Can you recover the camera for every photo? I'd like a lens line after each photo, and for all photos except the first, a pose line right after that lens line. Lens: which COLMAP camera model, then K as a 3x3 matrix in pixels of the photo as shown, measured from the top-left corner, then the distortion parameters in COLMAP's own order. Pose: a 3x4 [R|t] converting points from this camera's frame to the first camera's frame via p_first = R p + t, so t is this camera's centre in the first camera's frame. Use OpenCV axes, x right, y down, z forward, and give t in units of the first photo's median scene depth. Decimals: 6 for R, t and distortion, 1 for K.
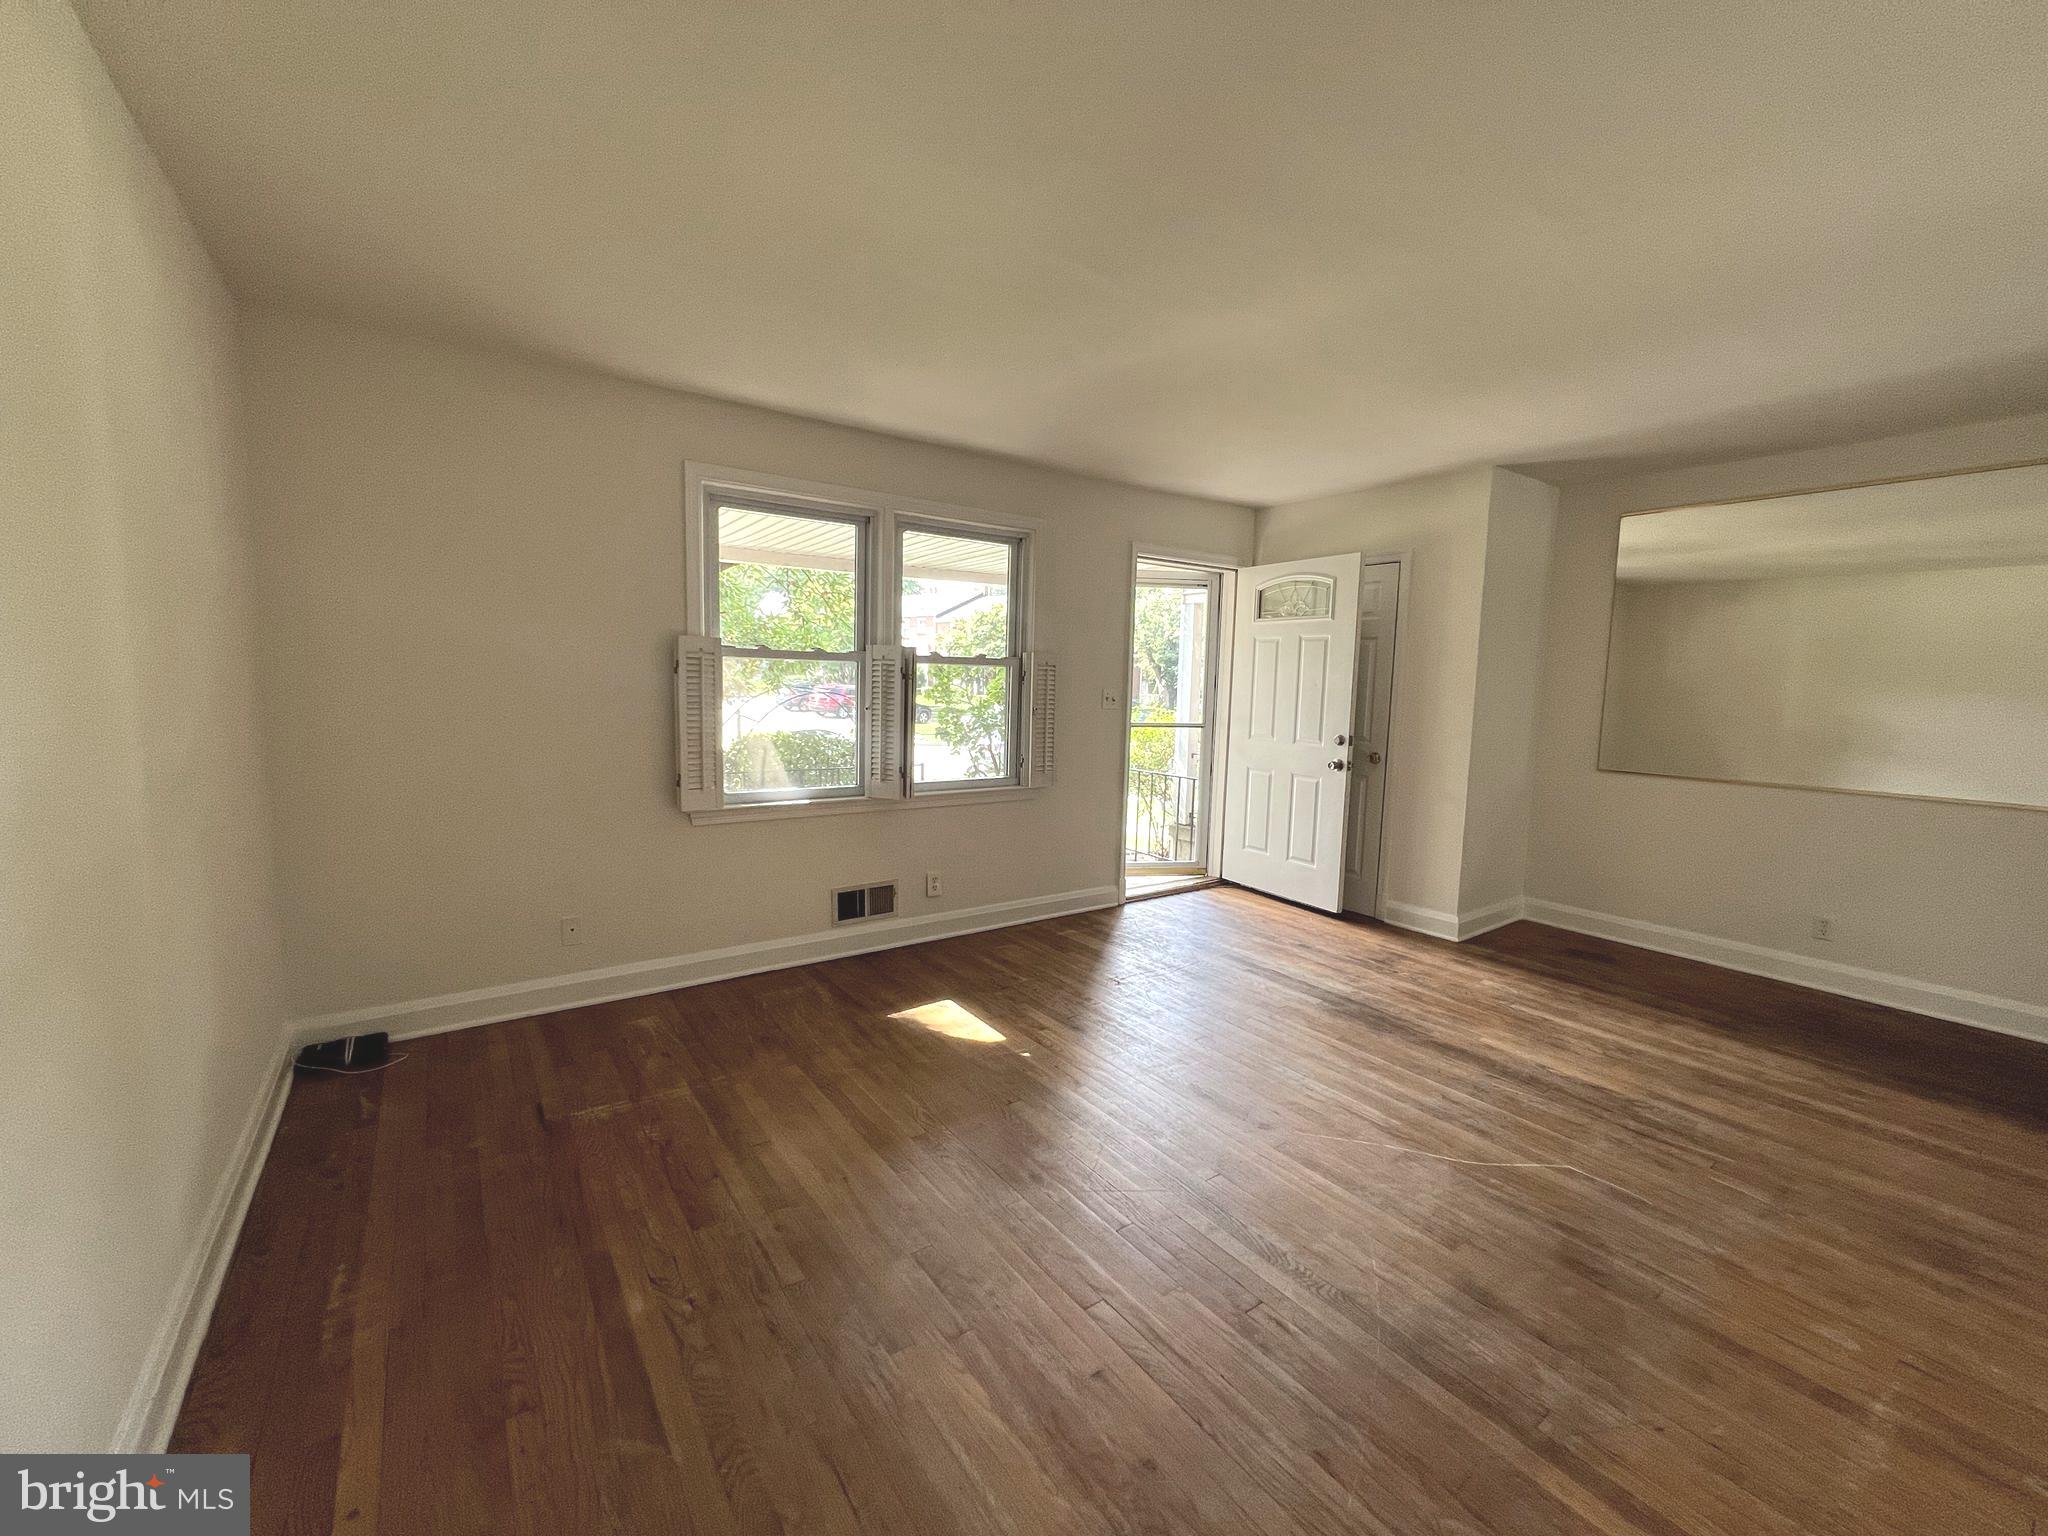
lens RADIAL K [[823.3, 0, 1024.0], [0, 823.3, 768.0], [0, 0, 1]] dist [-0.003083, 0.000545]
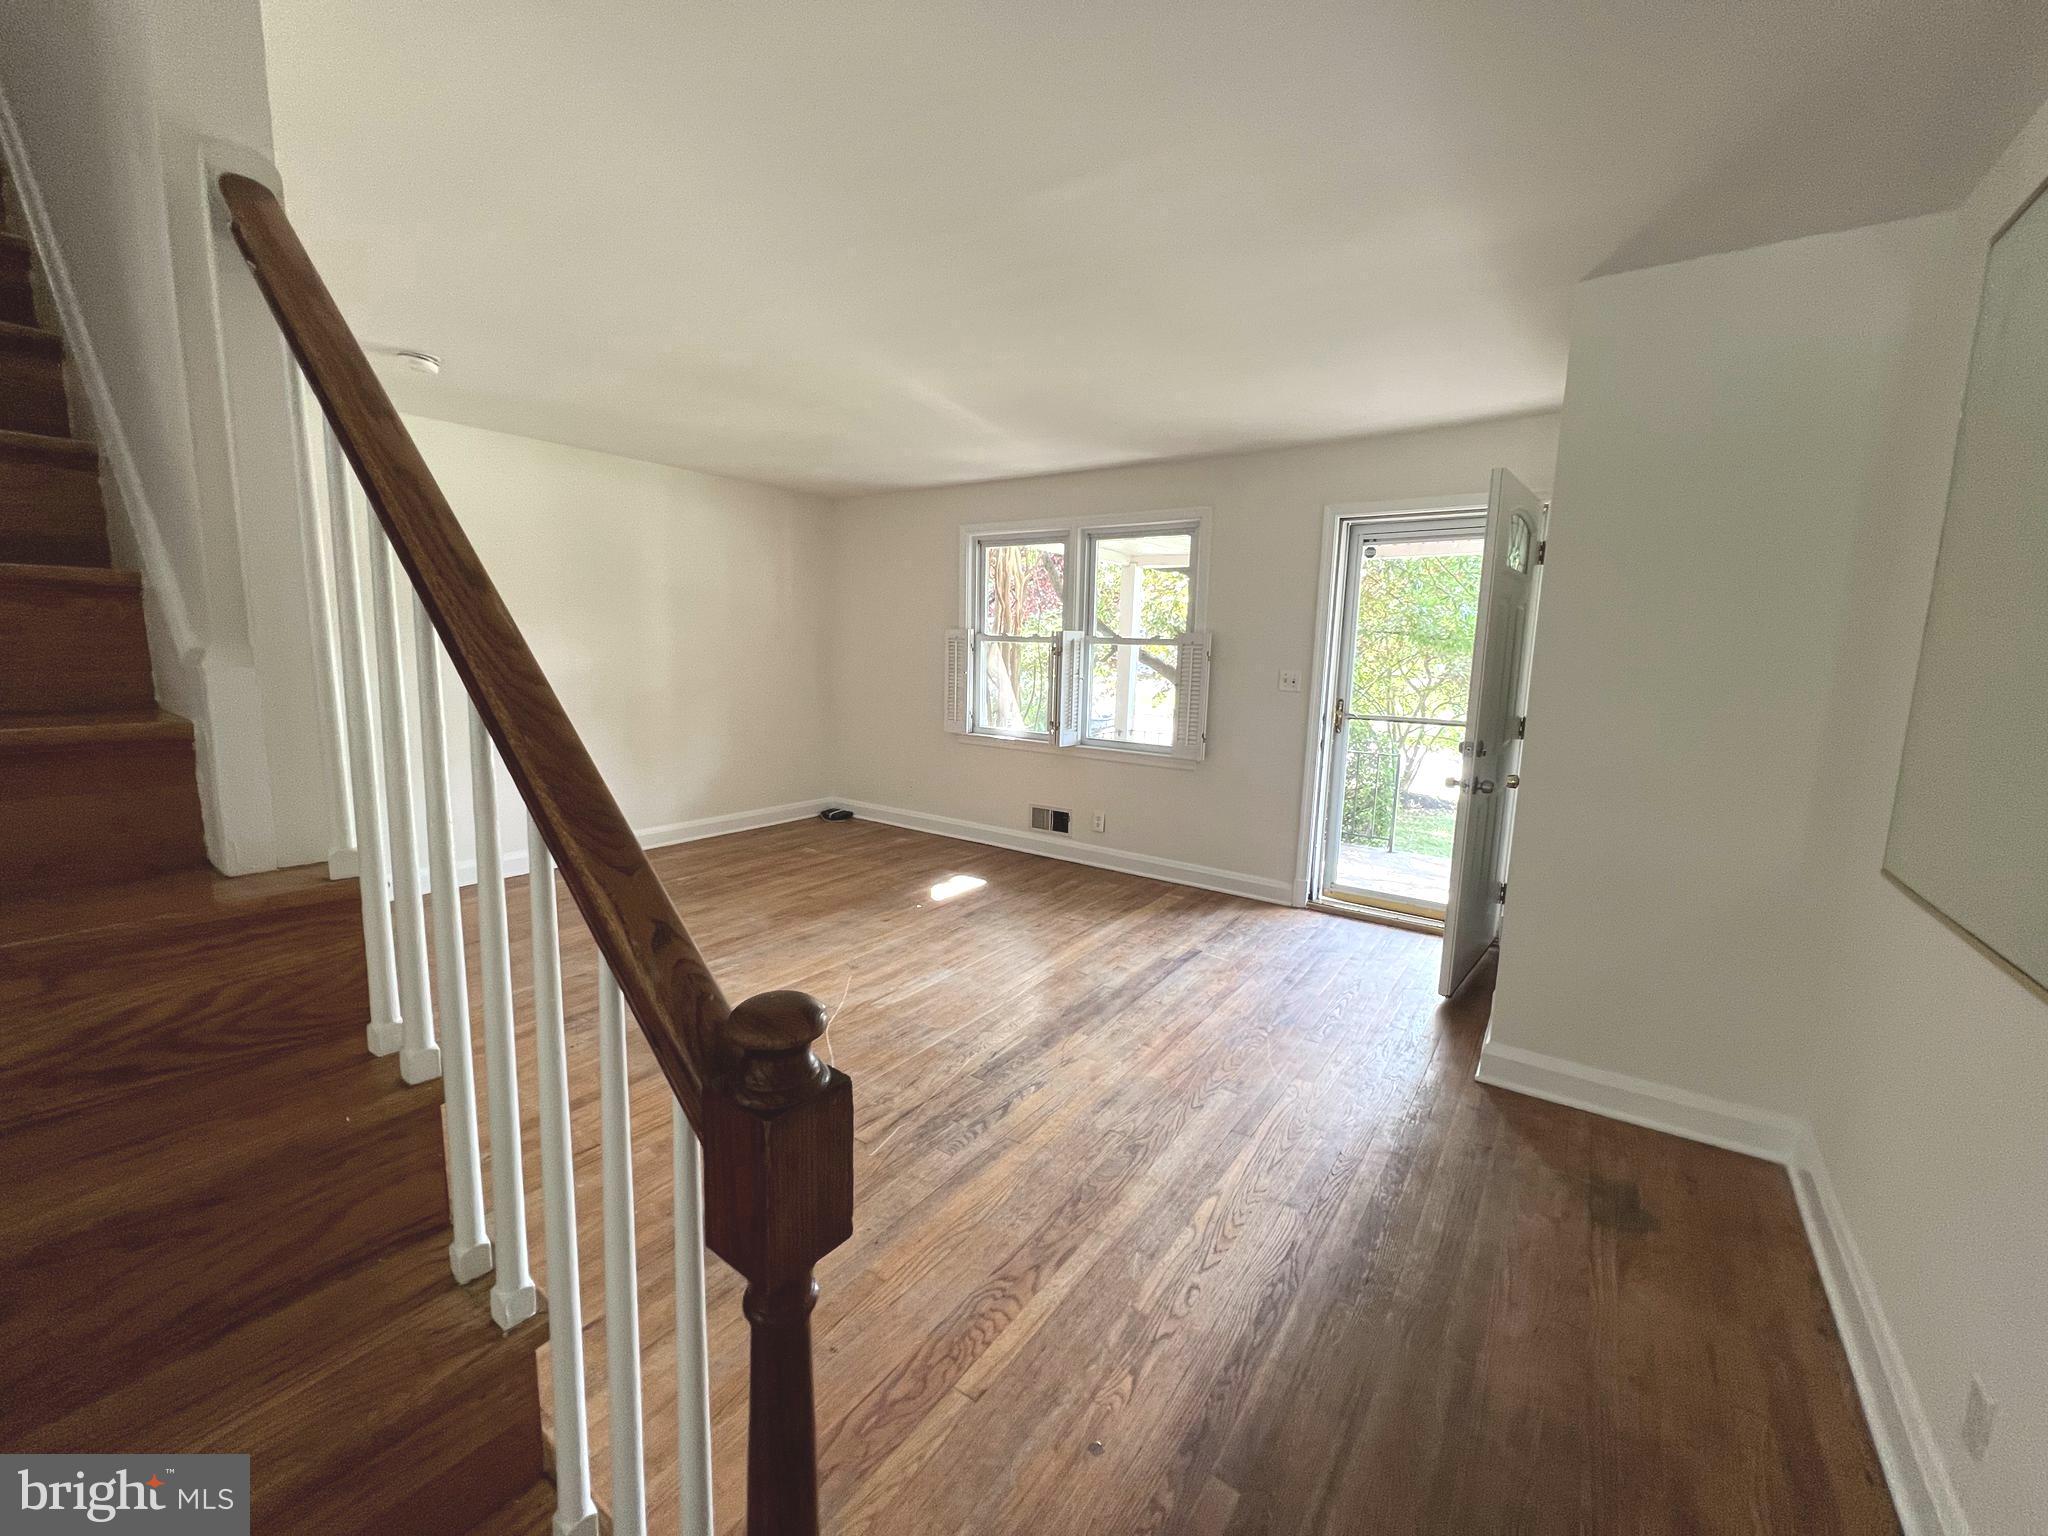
lens RADIAL K [[816.3, 0, 1027.3], [0, 816.3, 763.3], [0, 0, 1]] dist [0.000434, 0.000462]
pose [[0.337303, 0.120764, -0.933618, 1.207753], [-0.124578, 0.988742, 0.082887, -0.042579], [0.933117, 0.088350, 0.348550, 0.560367]]
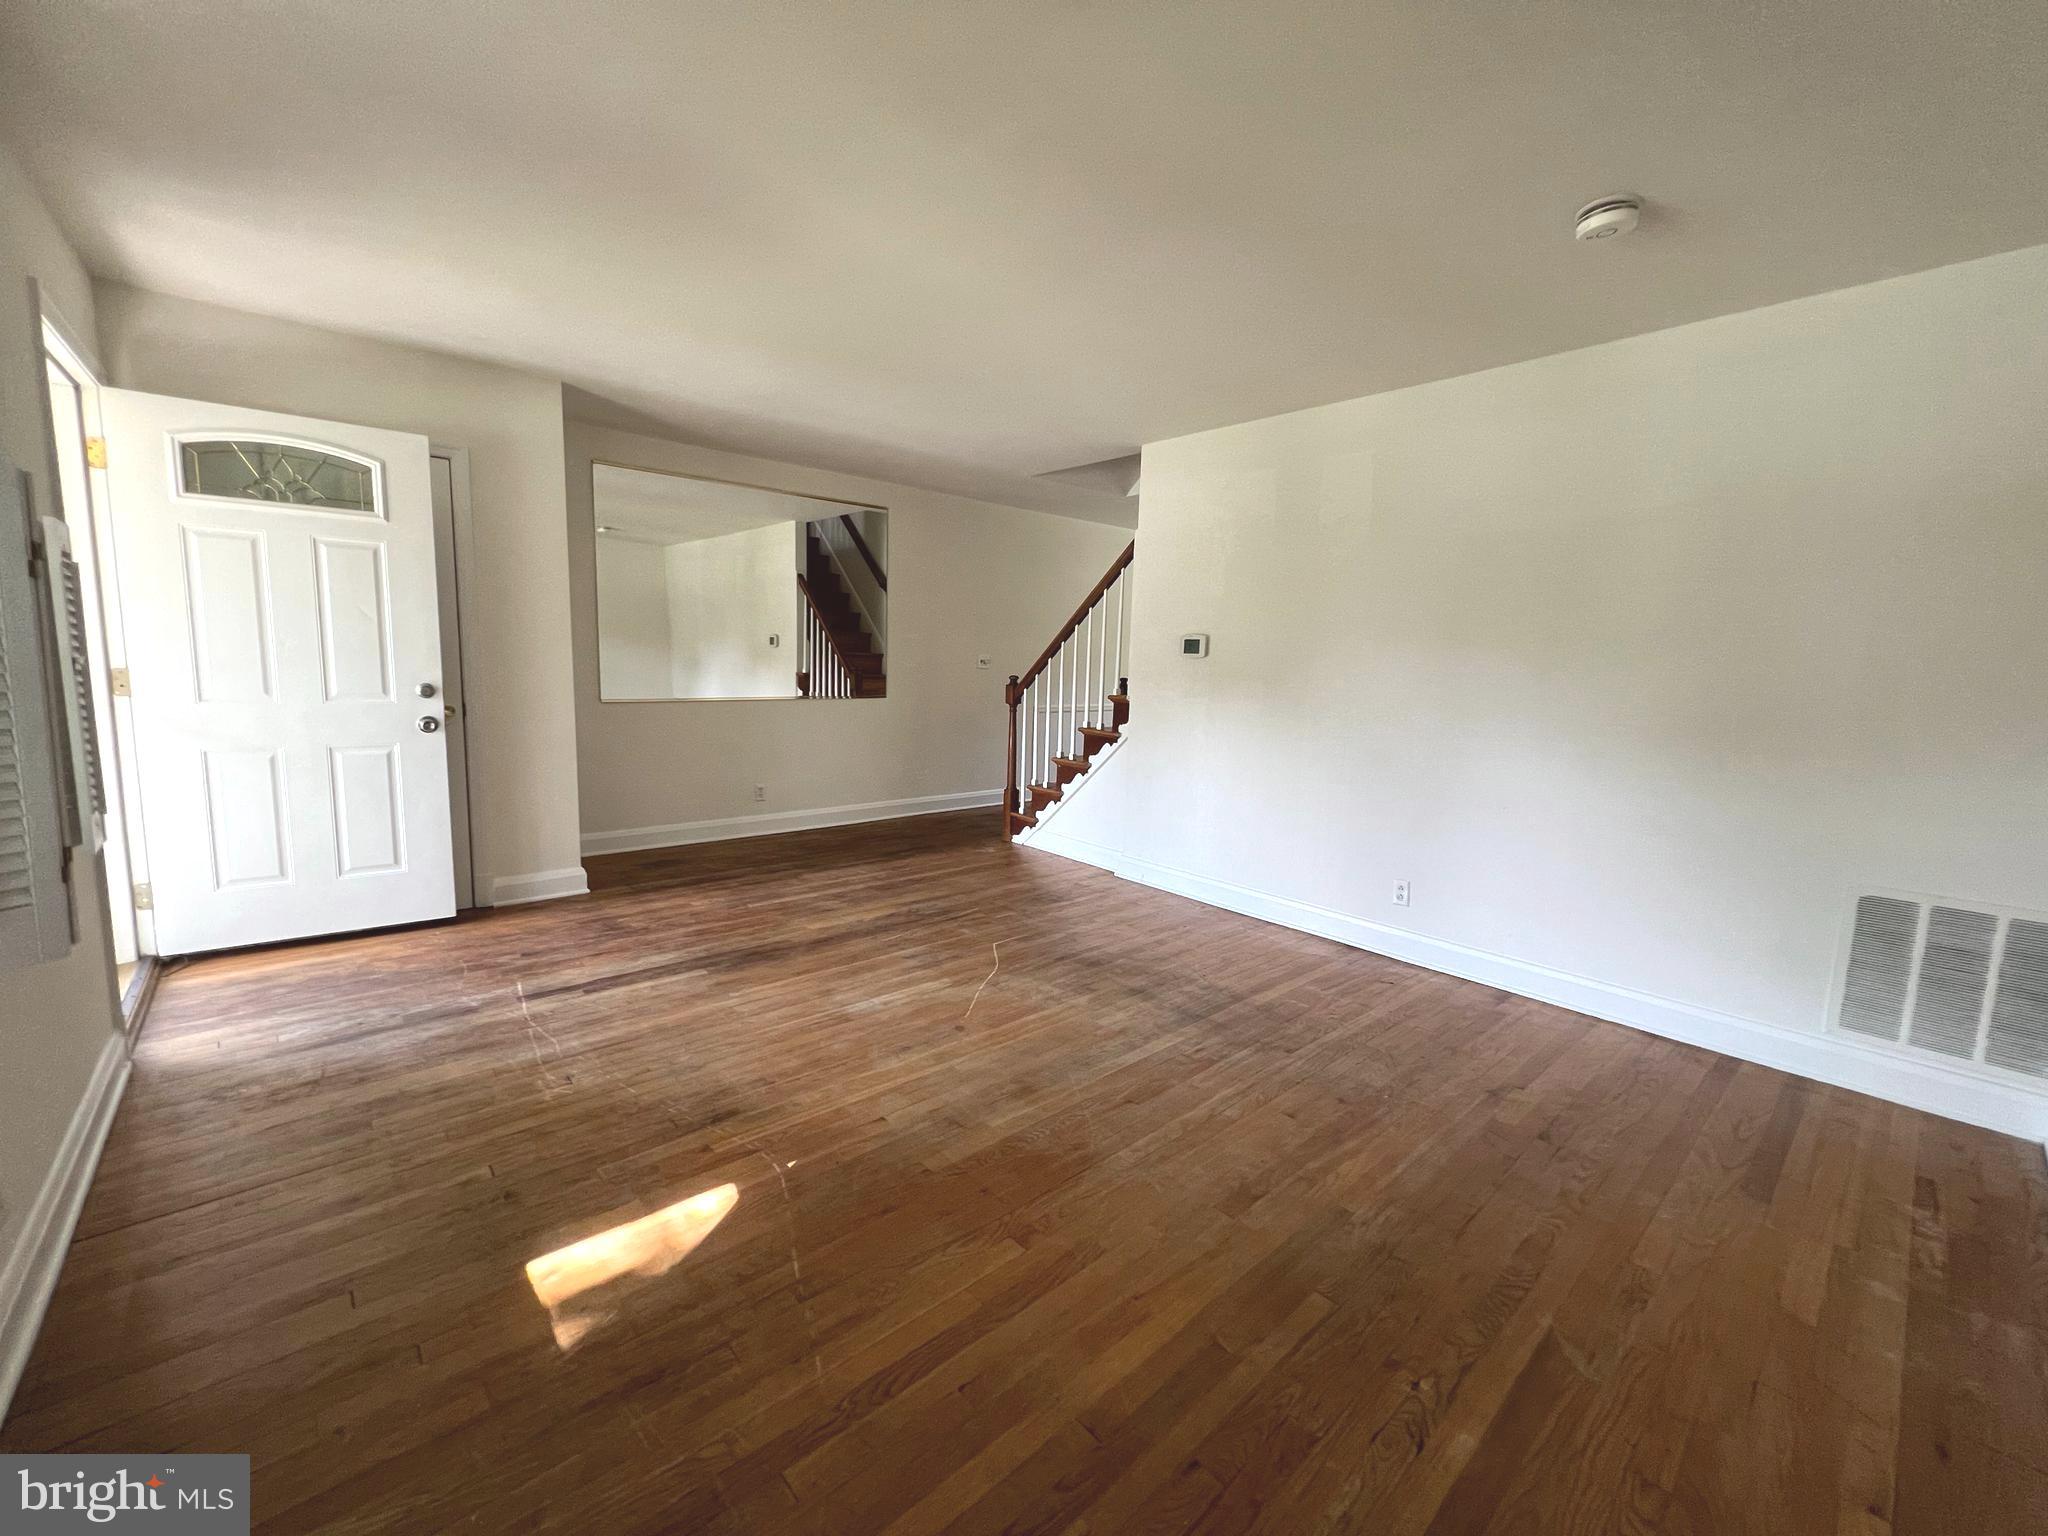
lens RADIAL K [[823.3, 0, 1024.0], [0, 823.3, 768.0], [0, 0, 1]] dist [-0.003083, 0.000545]
pose [[-0.113080, -0.158771, 0.980818, -0.553199], [0.074291, 0.983036, 0.167695, -0.065470], [-0.990805, 0.091829, -0.099366, 0.730468]]
